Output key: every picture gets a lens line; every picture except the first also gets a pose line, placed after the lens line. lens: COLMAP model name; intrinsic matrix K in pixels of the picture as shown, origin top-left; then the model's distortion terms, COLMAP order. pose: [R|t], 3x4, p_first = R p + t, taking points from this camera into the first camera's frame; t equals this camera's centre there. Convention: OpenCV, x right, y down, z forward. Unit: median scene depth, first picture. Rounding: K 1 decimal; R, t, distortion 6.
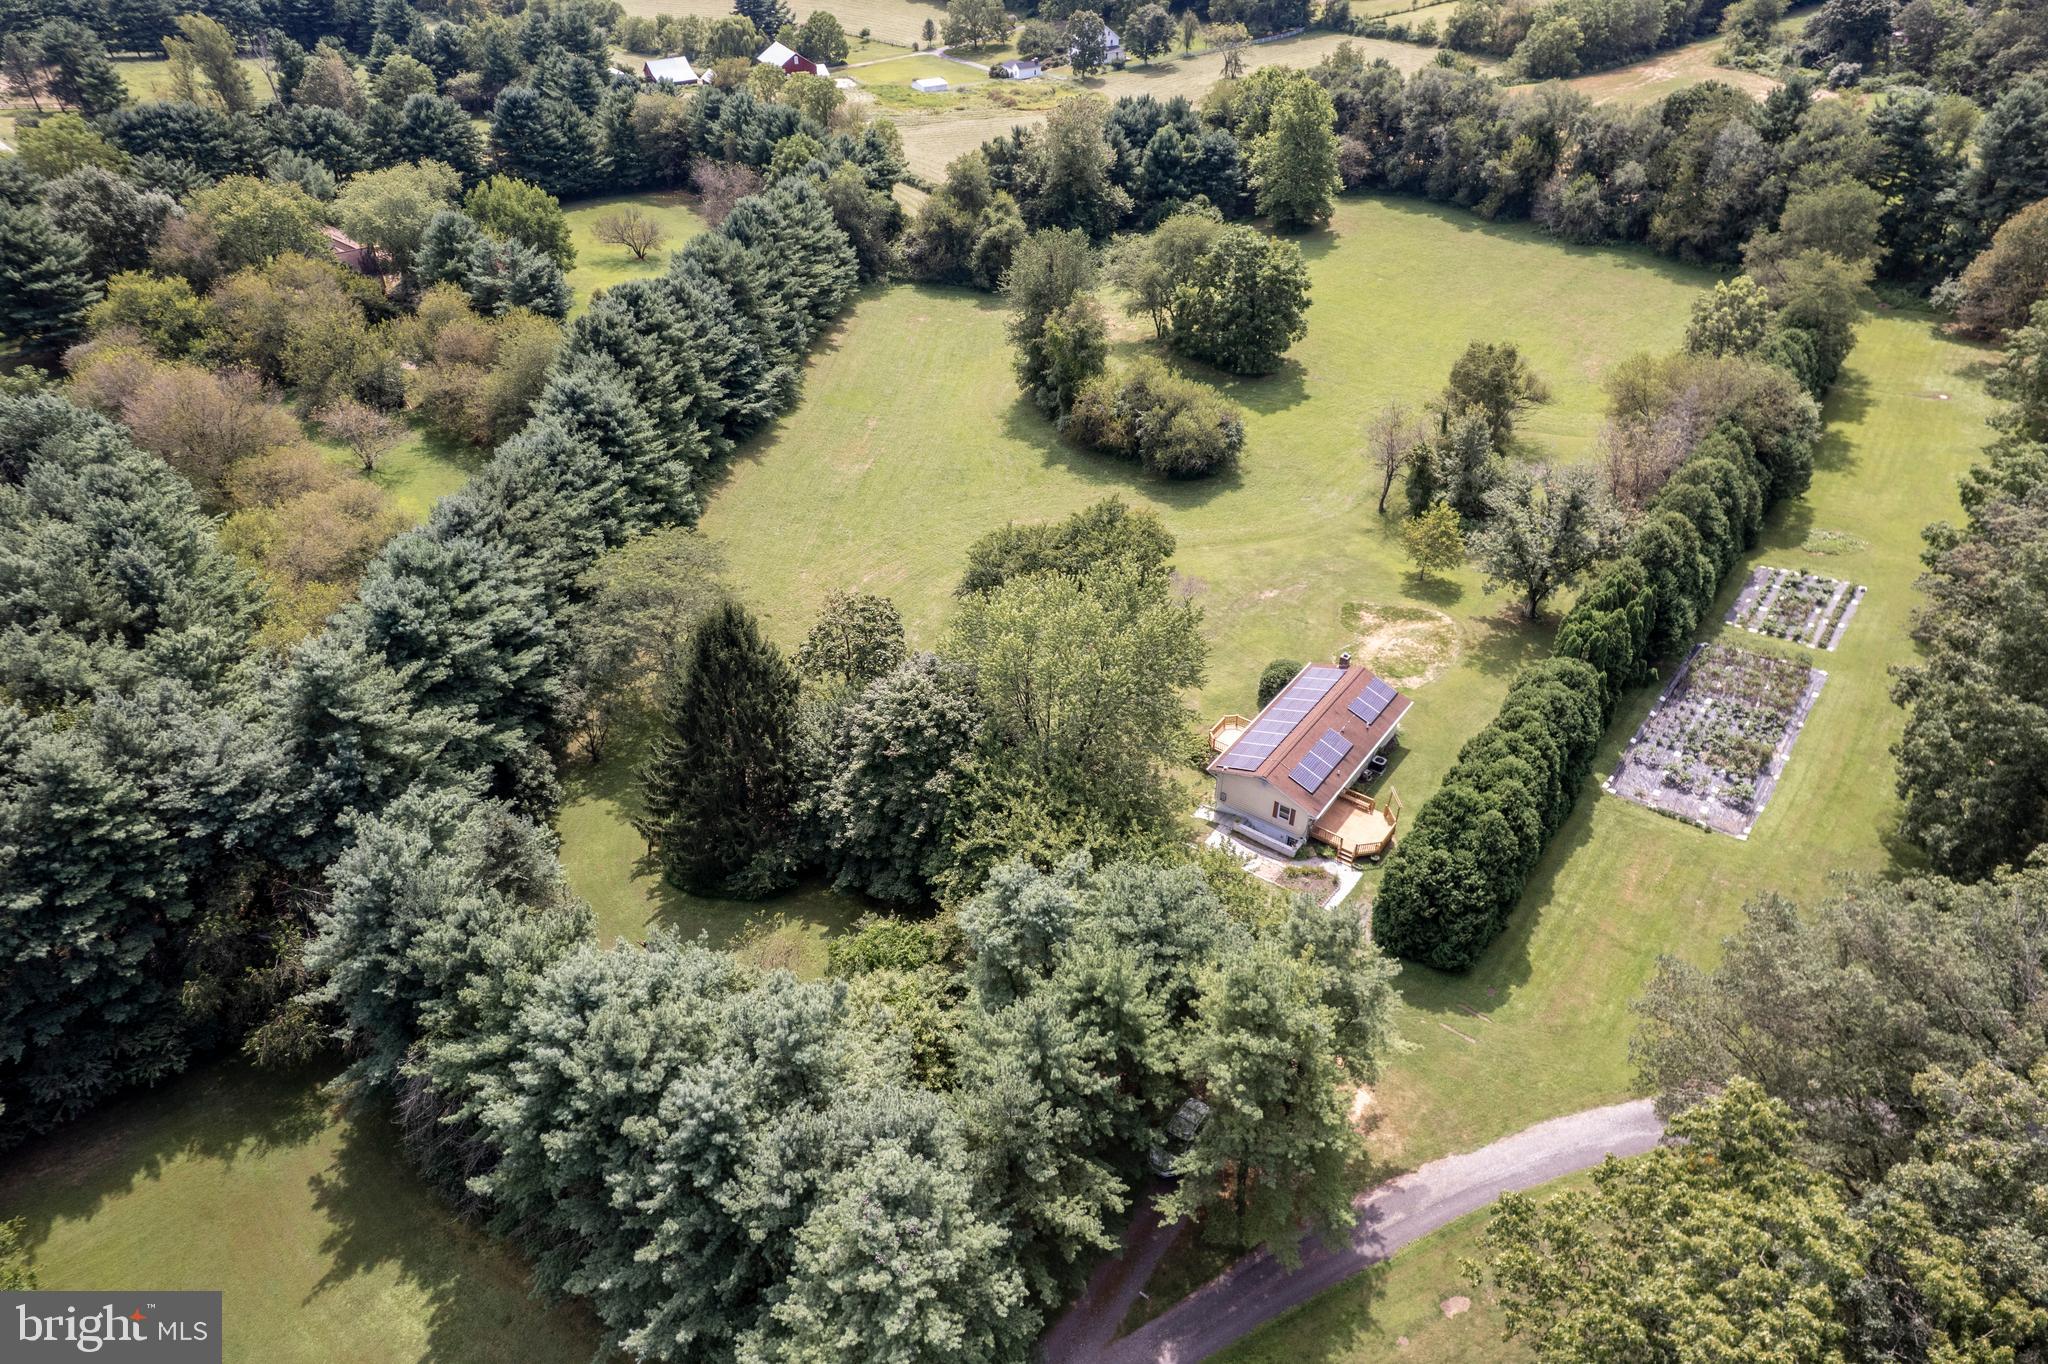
lens RADIAL K [[1313.1, 0, 1031.5], [0, 1313.1, 681.1], [0, 0, 1]] dist [-0.077088, 0.070292]
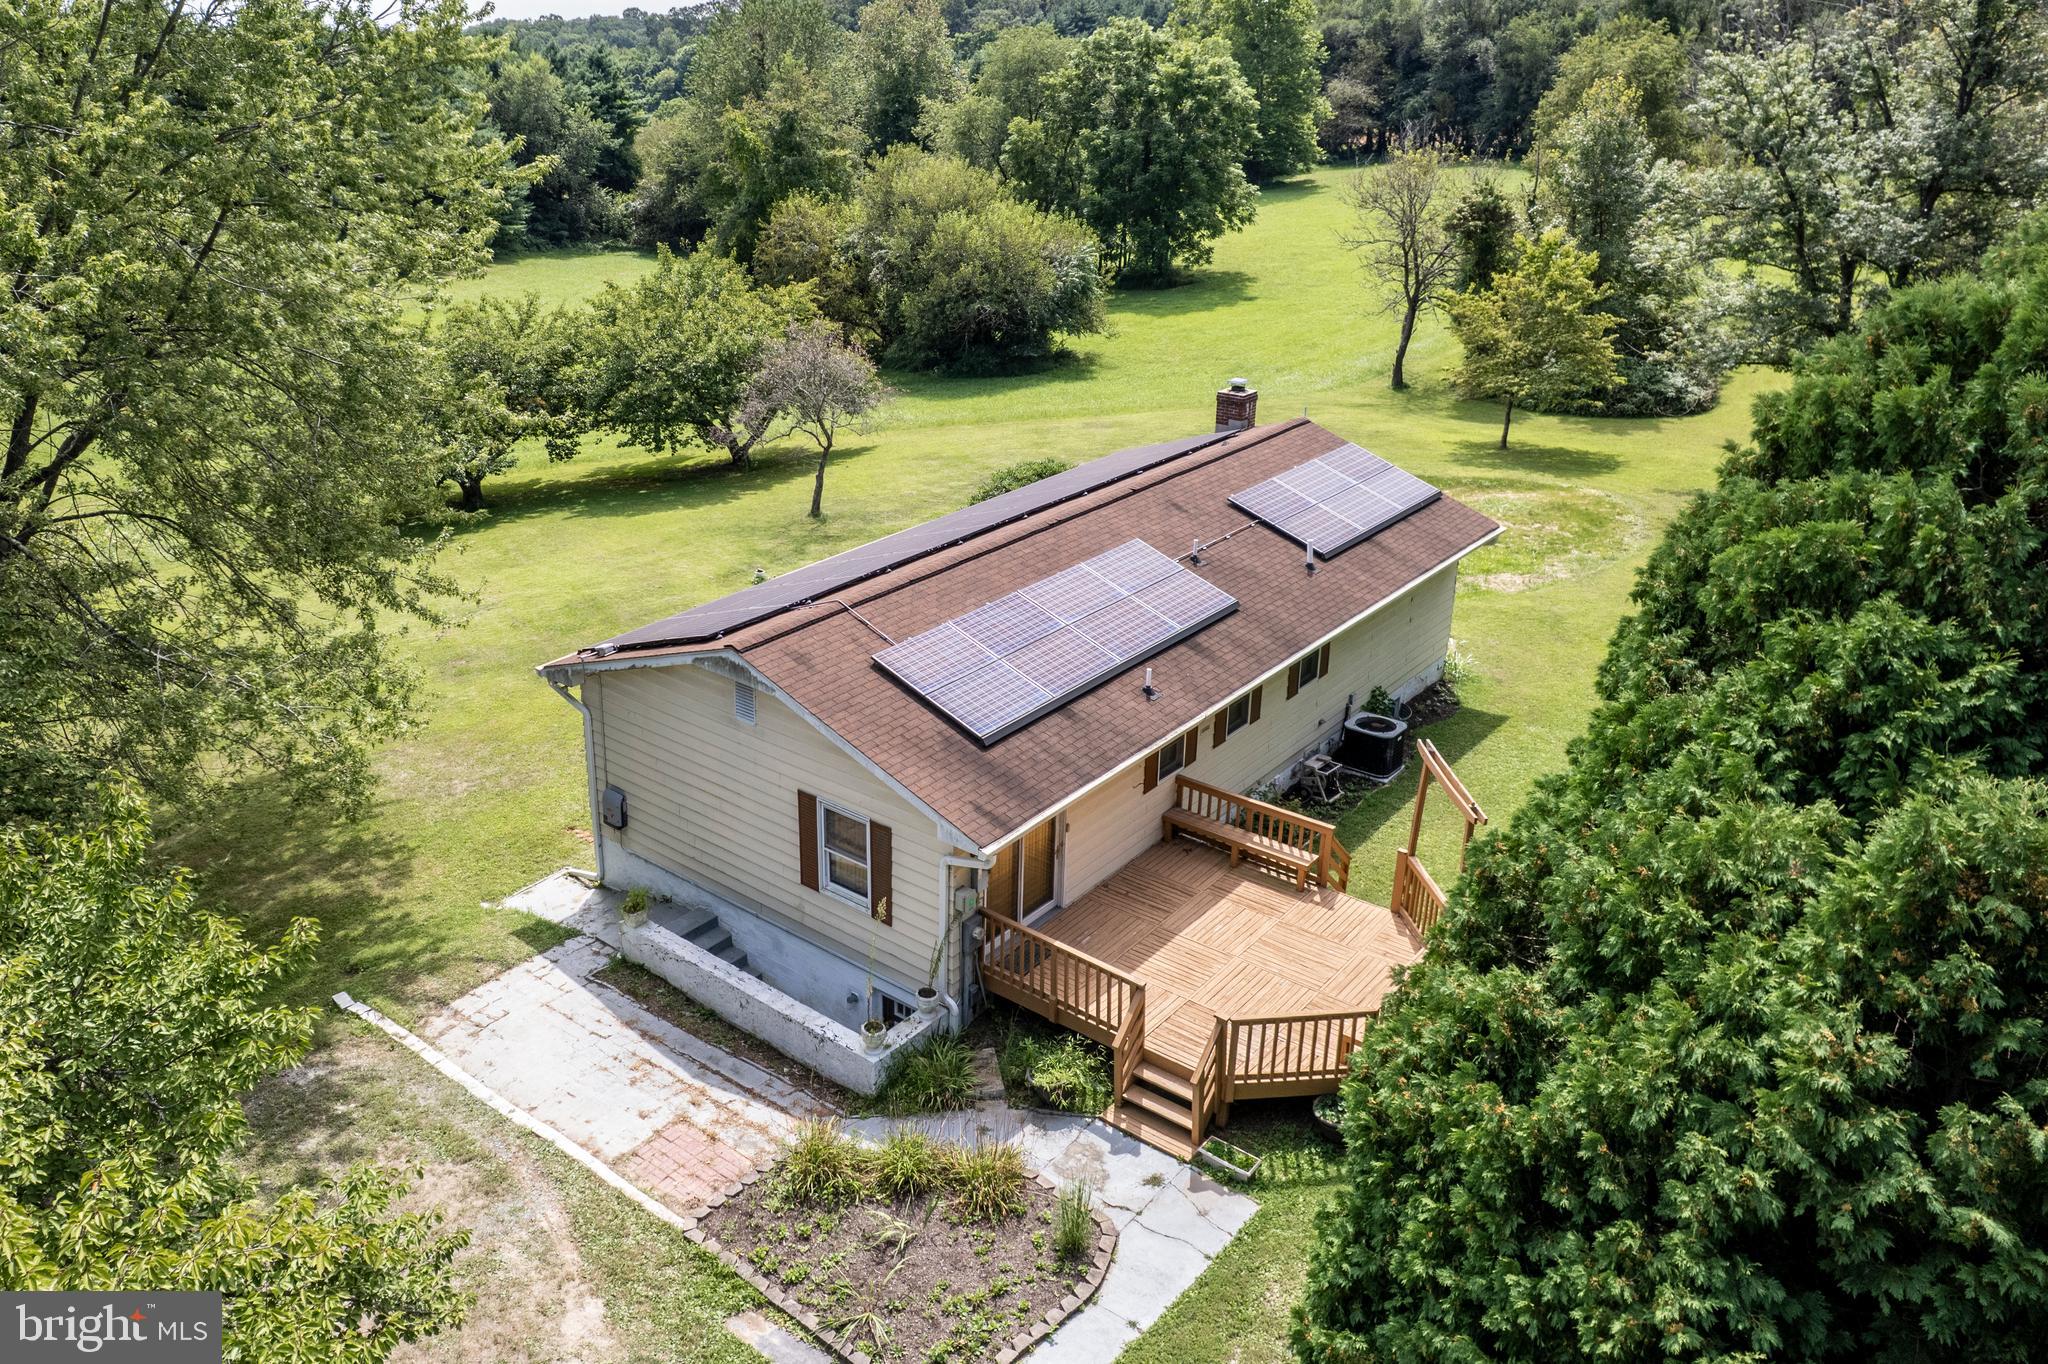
lens RADIAL K [[1317.2, 0, 1034.4], [0, 1317.2, 687.7], [0, 0, 1]] dist [-0.072142, 0.060503]
pose [[0.998155, 0.030205, -0.052665, 0.229416], [-0.045489, 0.946580, -0.319245, 0.137549], [0.040209, 0.321052, 0.946208, 0.815798]]
